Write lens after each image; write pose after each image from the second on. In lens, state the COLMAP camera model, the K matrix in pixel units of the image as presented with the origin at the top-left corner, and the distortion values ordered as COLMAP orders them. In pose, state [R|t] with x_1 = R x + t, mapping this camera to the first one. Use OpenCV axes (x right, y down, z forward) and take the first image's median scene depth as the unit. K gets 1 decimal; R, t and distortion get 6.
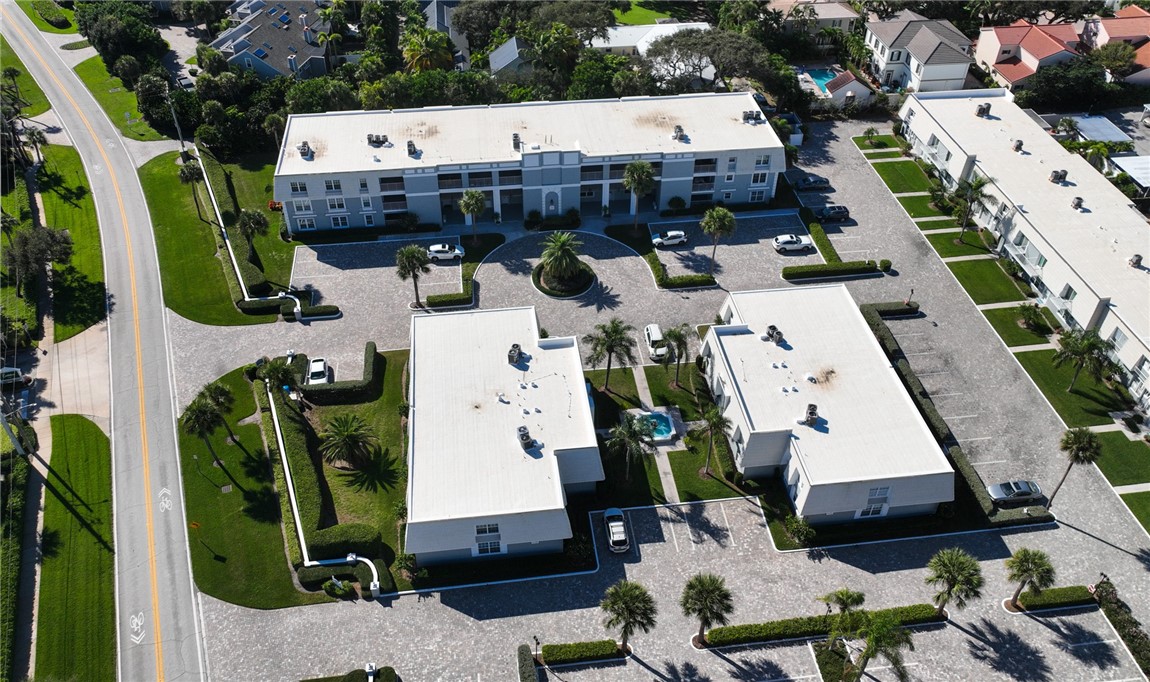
lens RADIAL K [[915.7, 0, 575.0], [0, 915.7, 341.0], [0, 0, 1]] dist [0.002736, -0.001119]
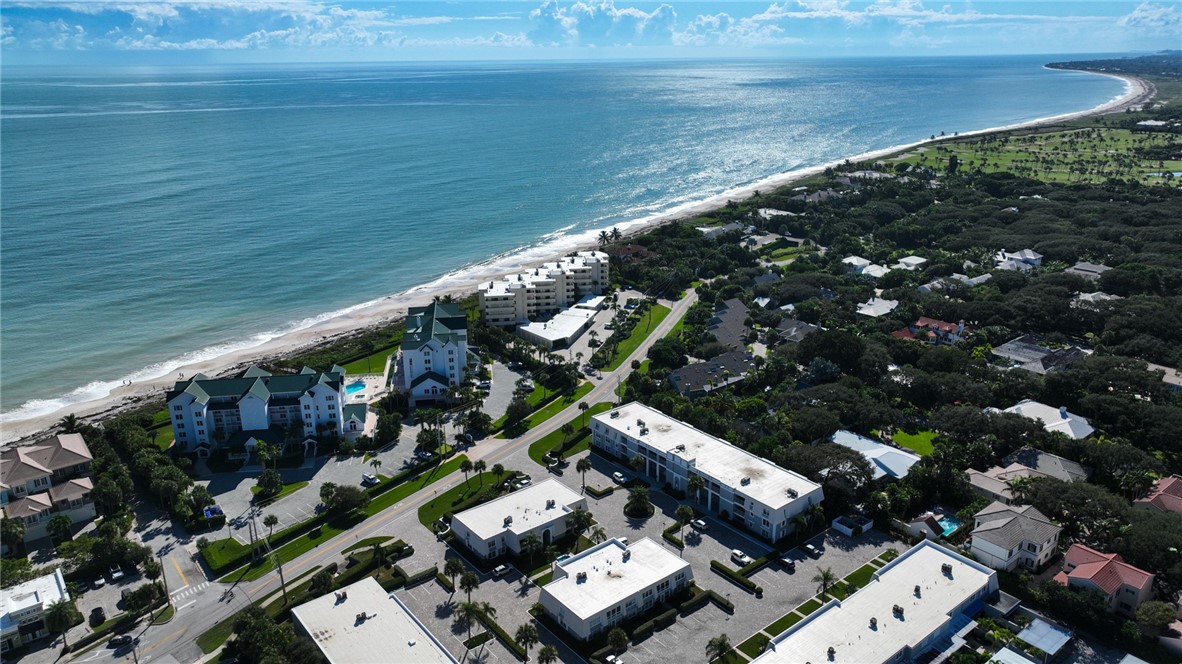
lens RADIAL K [[838.6, 0, 591.0], [0, 838.6, 332.0], [0, 0, 1]] dist [0.001713, 0.000200]
pose [[0.519246, 0.257874, -0.814791, 1.277659], [-0.537429, 0.839814, -0.076697, -0.192655], [0.664495, 0.477717, 0.574659, -0.285507]]
